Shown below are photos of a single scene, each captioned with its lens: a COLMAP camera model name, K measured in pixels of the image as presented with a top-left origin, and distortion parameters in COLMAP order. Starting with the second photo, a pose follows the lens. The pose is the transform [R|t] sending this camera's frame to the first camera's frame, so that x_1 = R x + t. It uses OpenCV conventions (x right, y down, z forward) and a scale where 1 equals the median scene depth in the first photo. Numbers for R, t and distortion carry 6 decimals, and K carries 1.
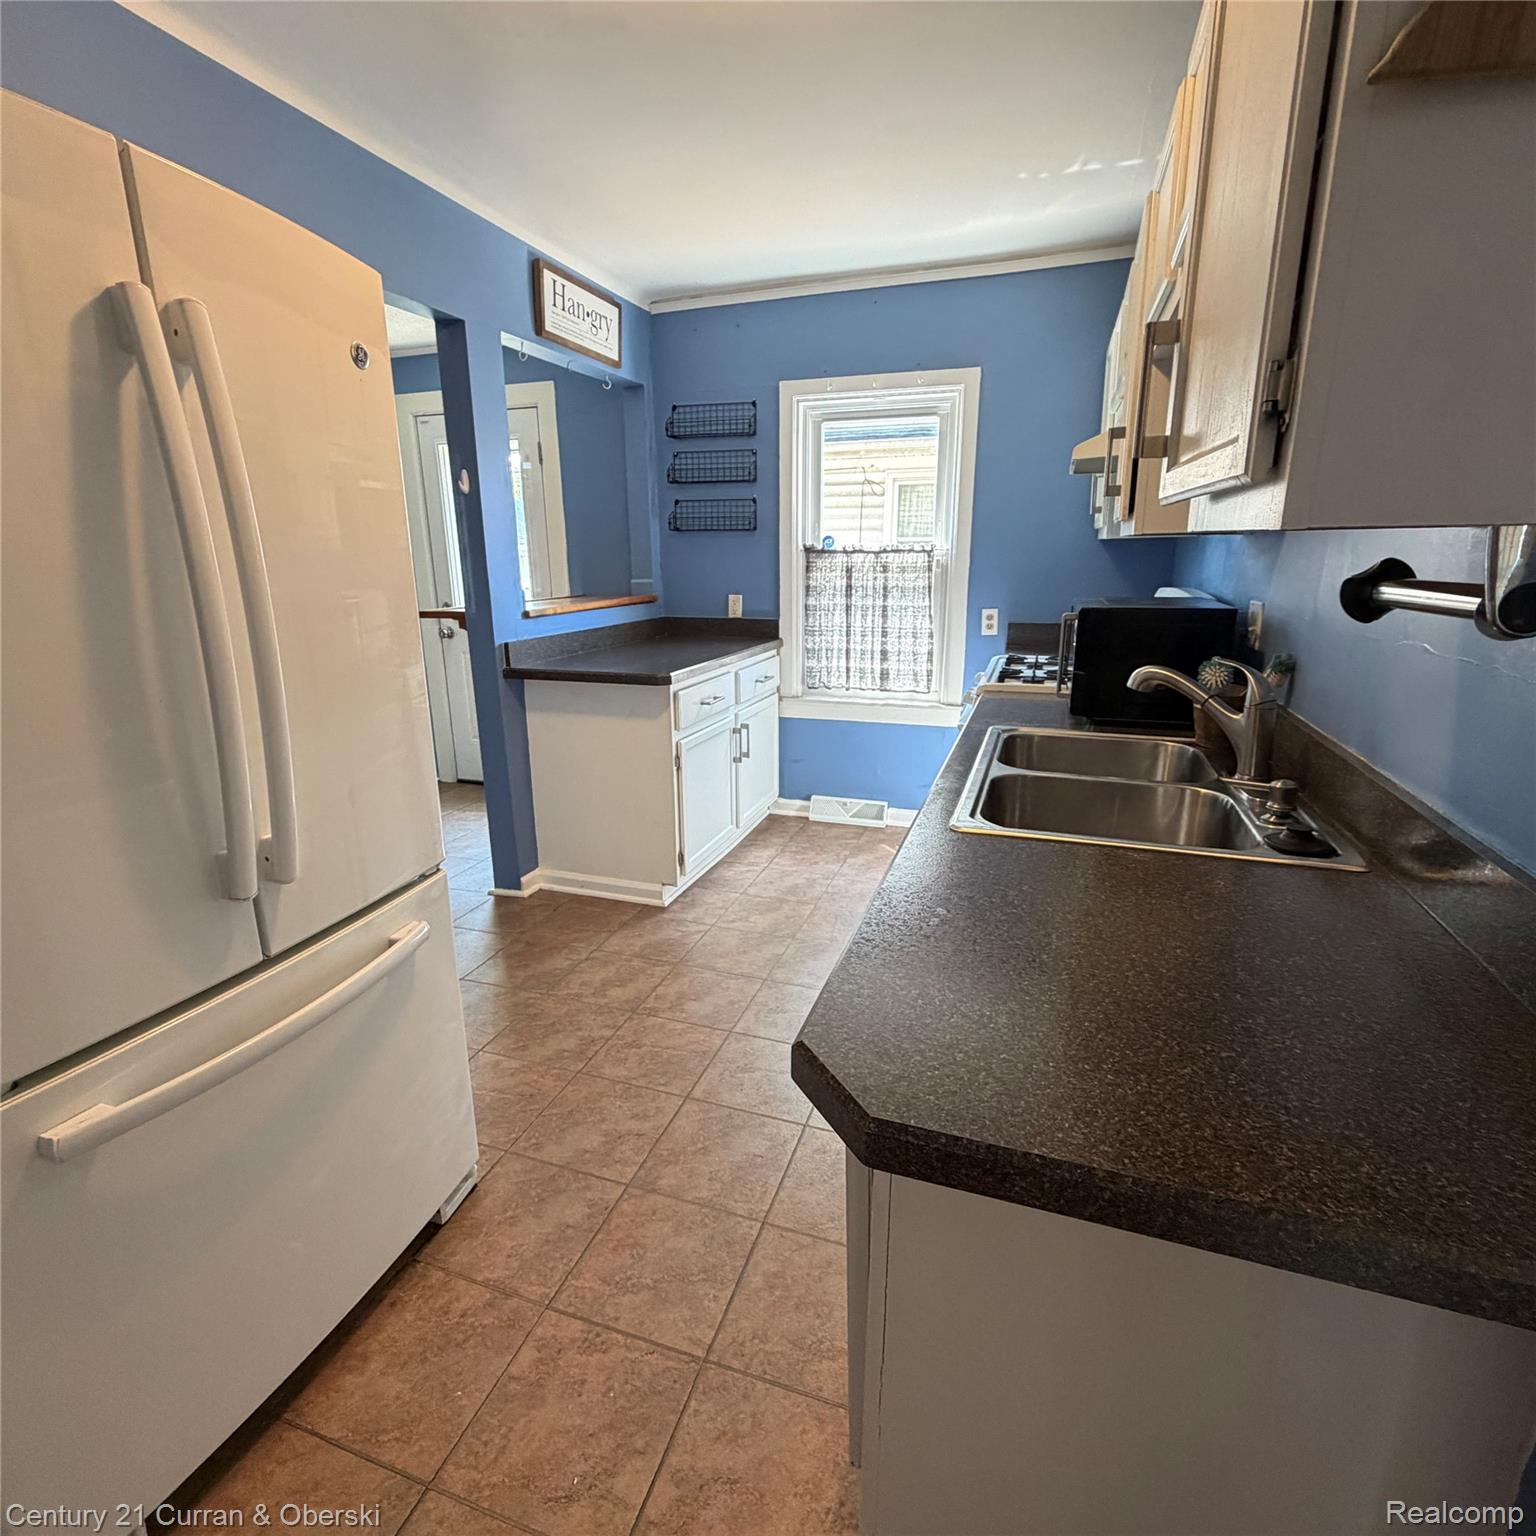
lens RADIAL K [[817.4, 0, 764.3], [0, 817.4, 768.9], [0, 0, 1]] dist [-0.001742, 0.001089]
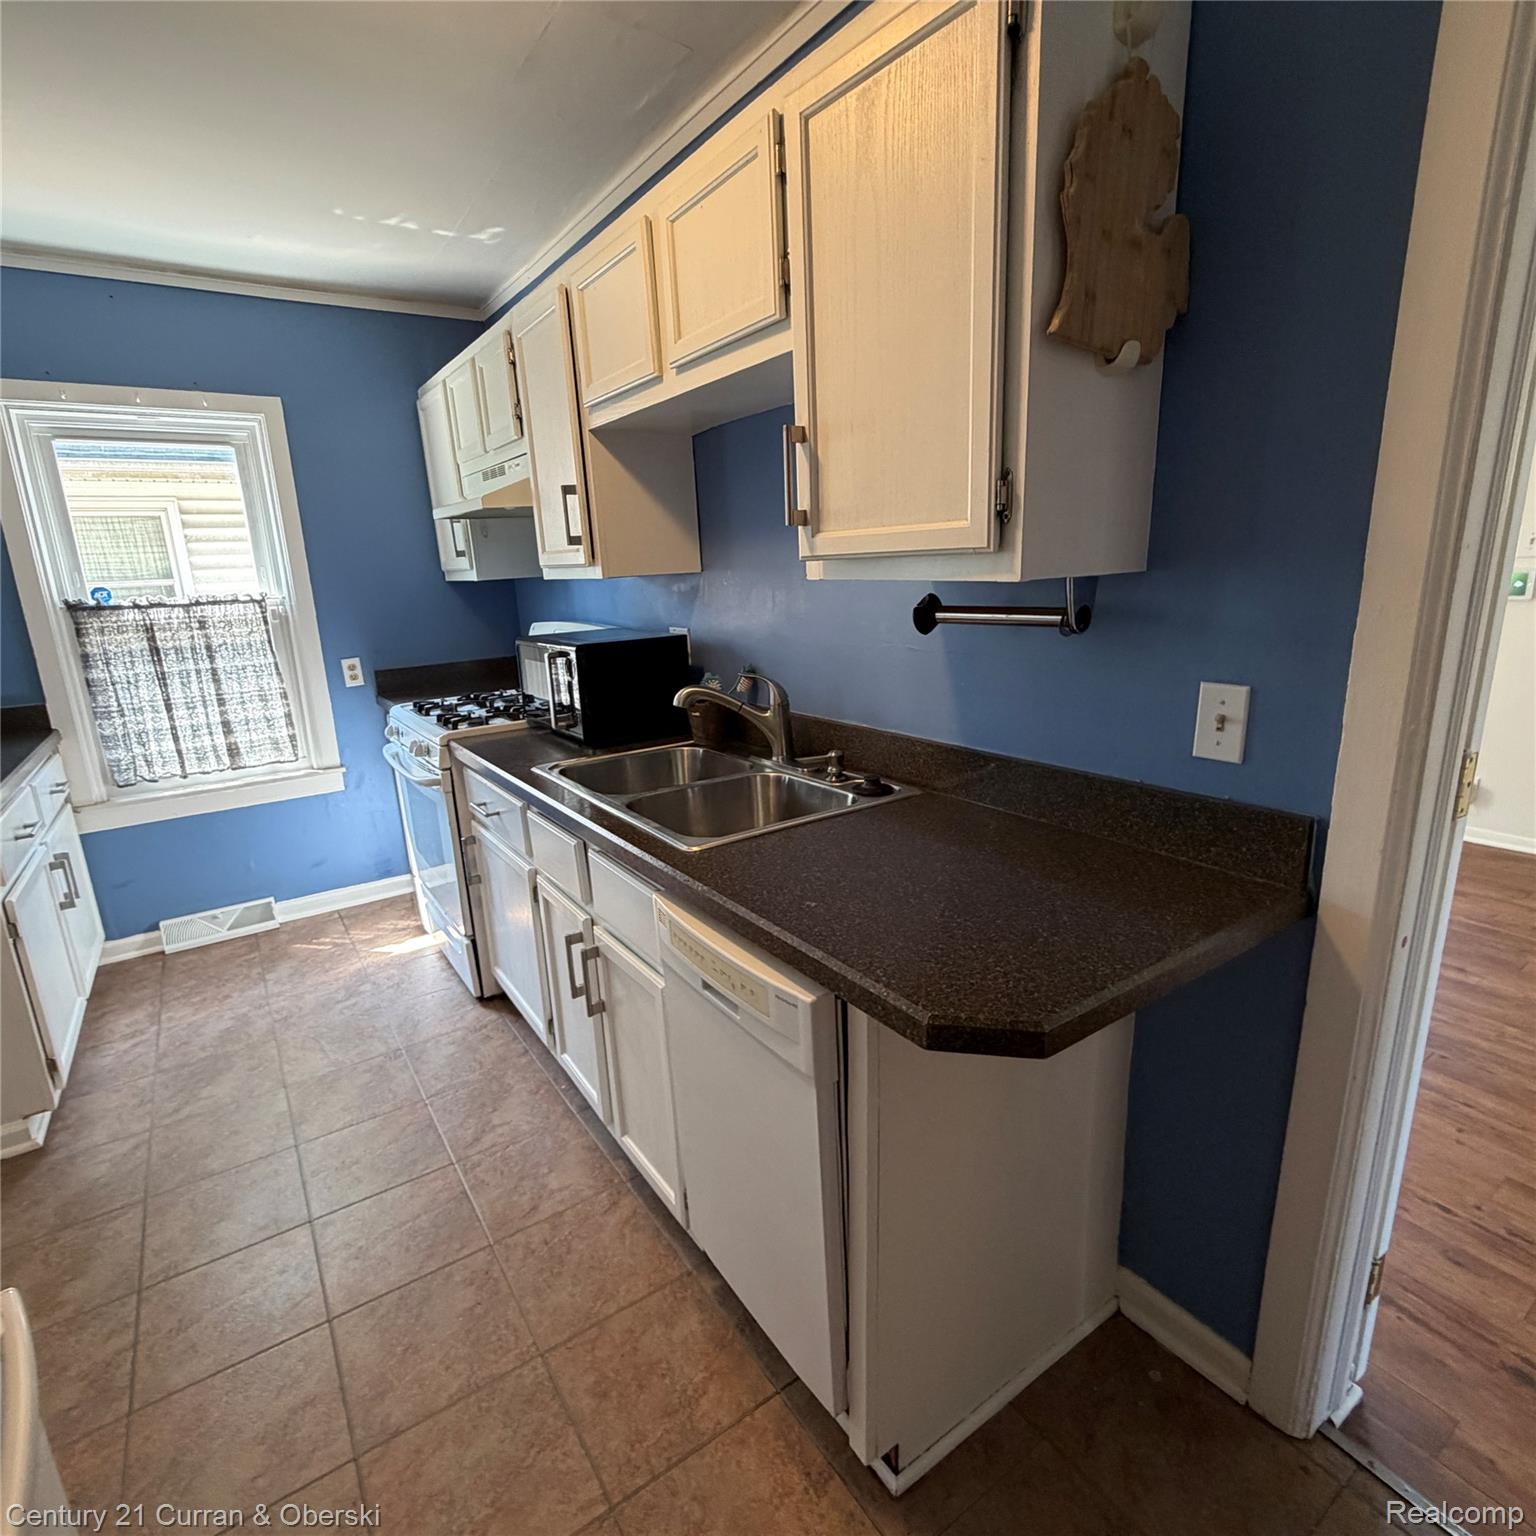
lens RADIAL K [[817.4, 0, 764.5], [0, 817.4, 768.3], [0, 0, 1]] dist [-0.001742, 0.001089]
pose [[0.598634, -0.209947, 0.773020, -0.184617], [0.241173, 0.967502, 0.076000, -0.032220], [-0.763854, 0.140935, 0.629813, 0.073928]]
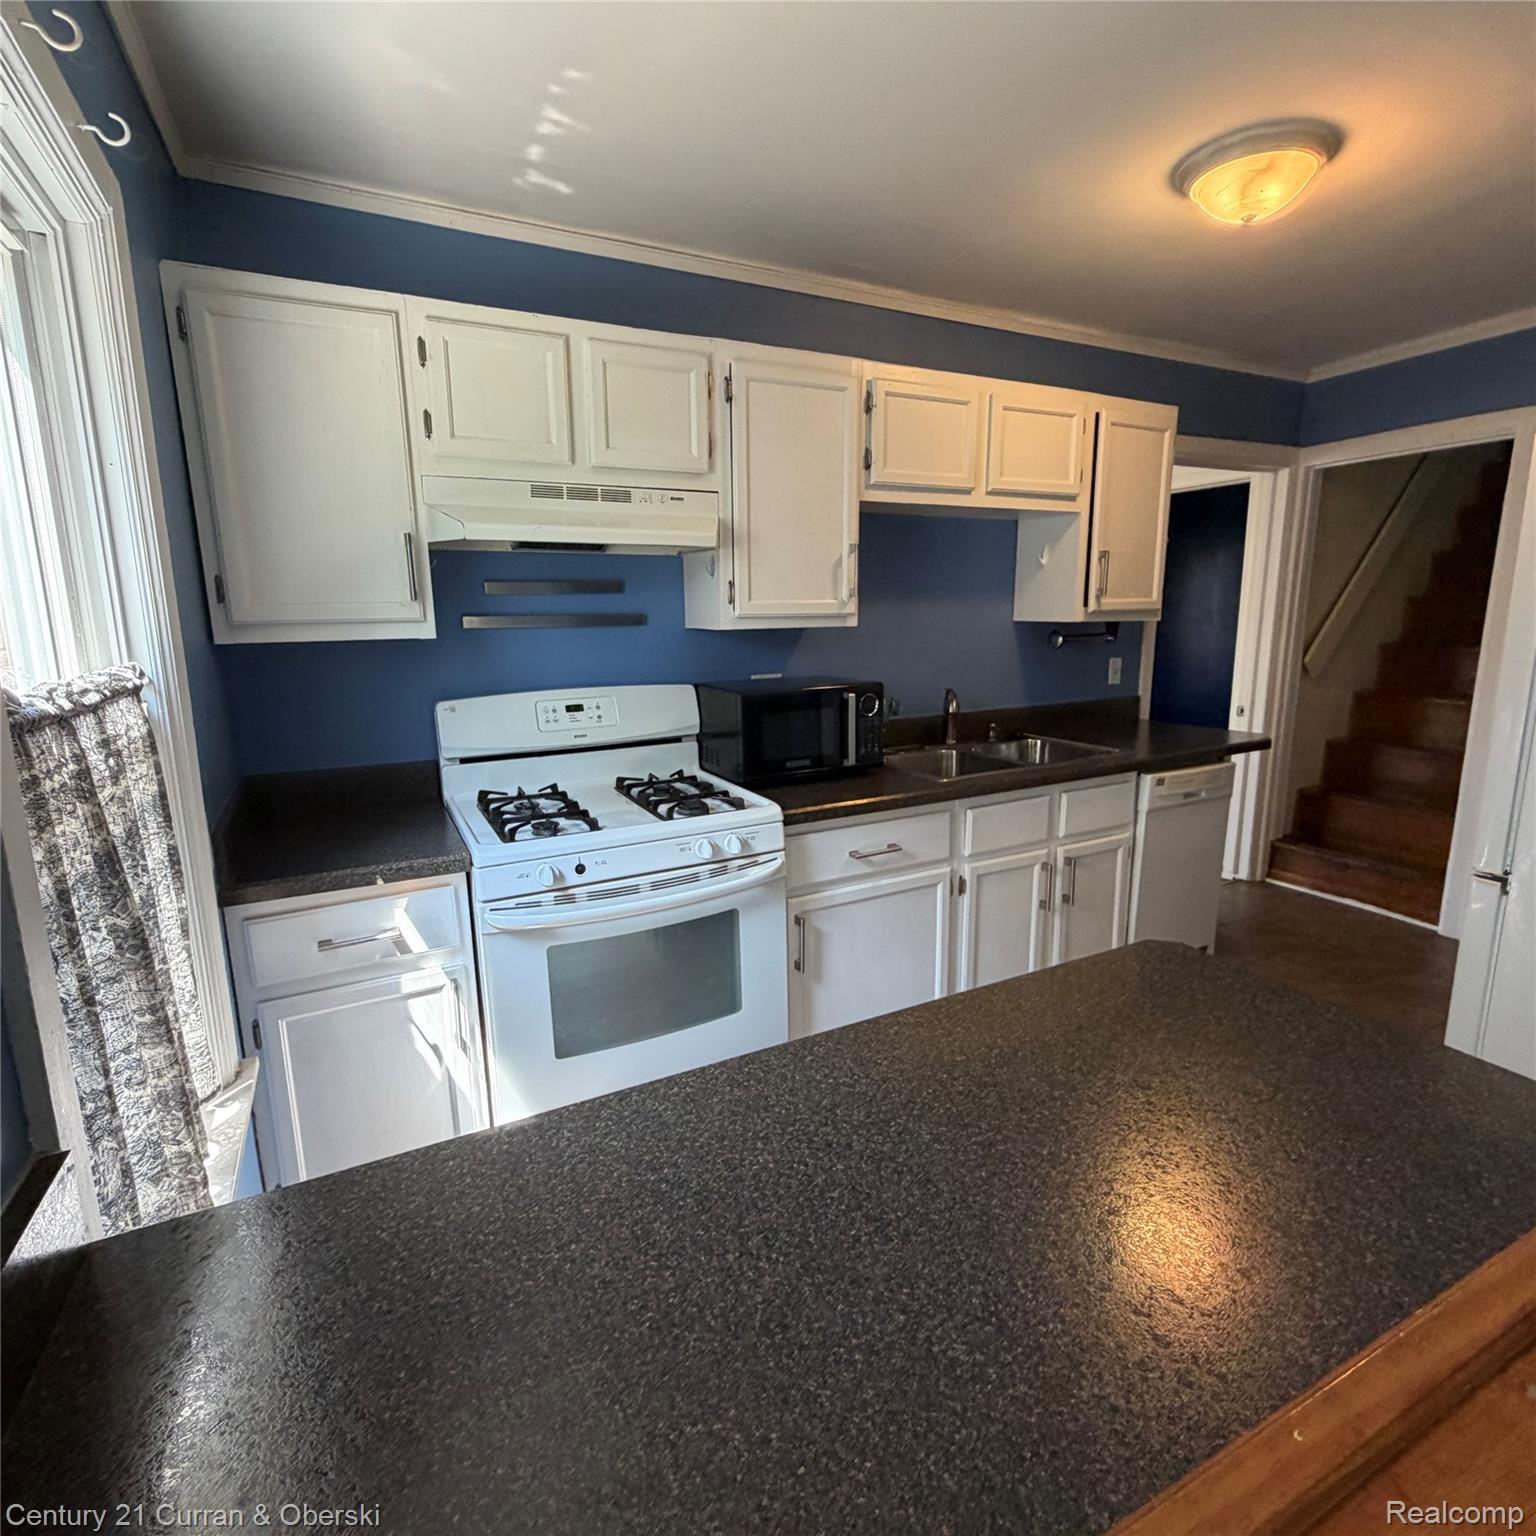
lens RADIAL K [[817.4, 0, 767.3], [0, 817.4, 764.6], [0, 0, 1]] dist [-0.001742, 0.001089]
pose [[-0.712541, -0.110066, 0.692944, -0.201414], [0.203896, 0.912514, 0.354604, -0.303637], [-0.671351, 0.393959, -0.627761, 1.055222]]
